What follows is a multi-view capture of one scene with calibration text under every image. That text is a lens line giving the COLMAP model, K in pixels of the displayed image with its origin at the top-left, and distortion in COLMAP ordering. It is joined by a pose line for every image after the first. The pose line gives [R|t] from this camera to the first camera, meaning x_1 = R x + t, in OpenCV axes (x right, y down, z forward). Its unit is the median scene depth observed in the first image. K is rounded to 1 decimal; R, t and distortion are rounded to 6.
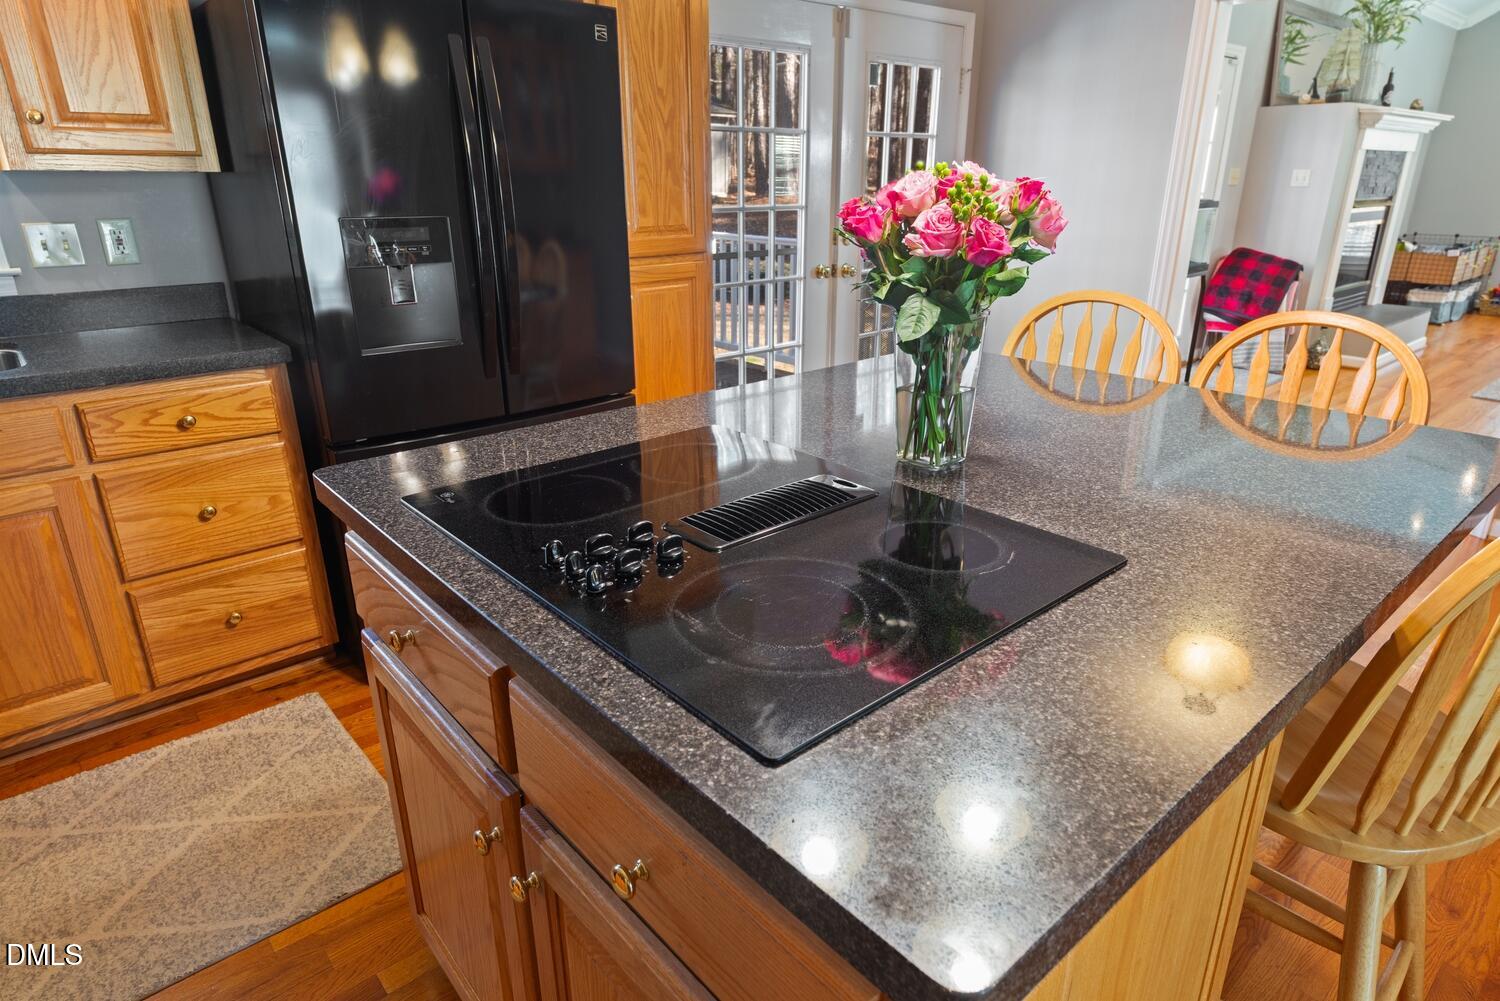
lens RADIAL K [[868.9, 0, 750.0], [0, 868.9, 500.5], [0, 0, 1]] dist [0.015824, -0.000668]
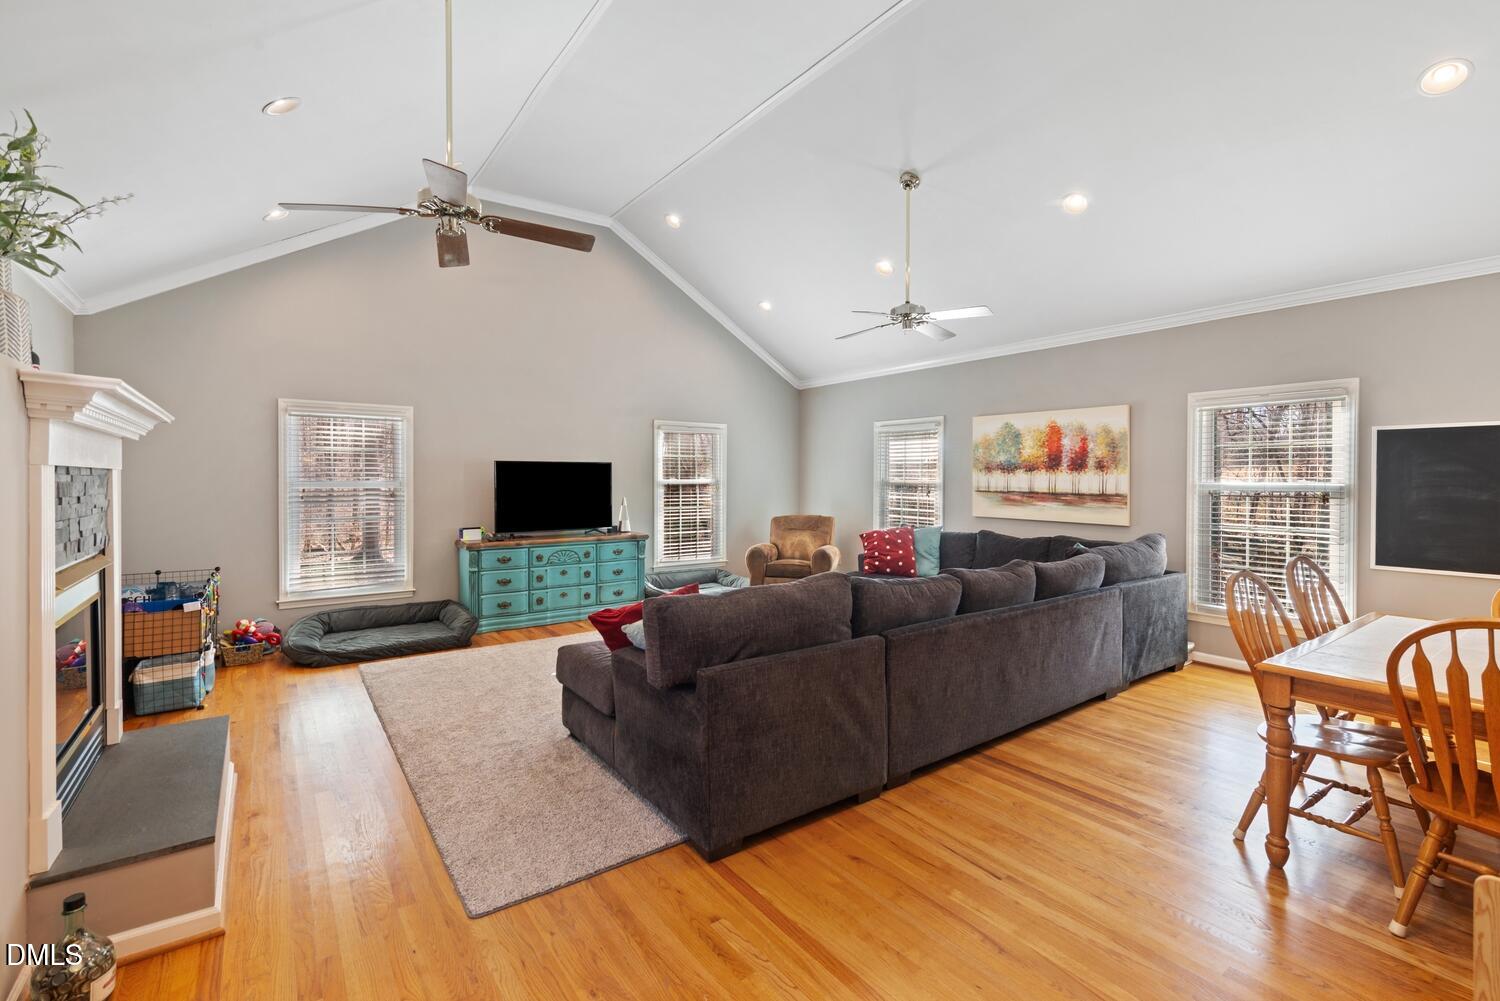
lens RADIAL K [[657.1, 0, 746.0], [0, 657.1, 478.2], [0, 0, 1]] dist [0.001369, -0.000040]
pose [[0.068485, -0.004356, 0.997643, 0.375952], [0.346198, 0.937955, -0.019670, -0.252325], [-0.935658, 0.346729, 0.065744, 0.618453]]
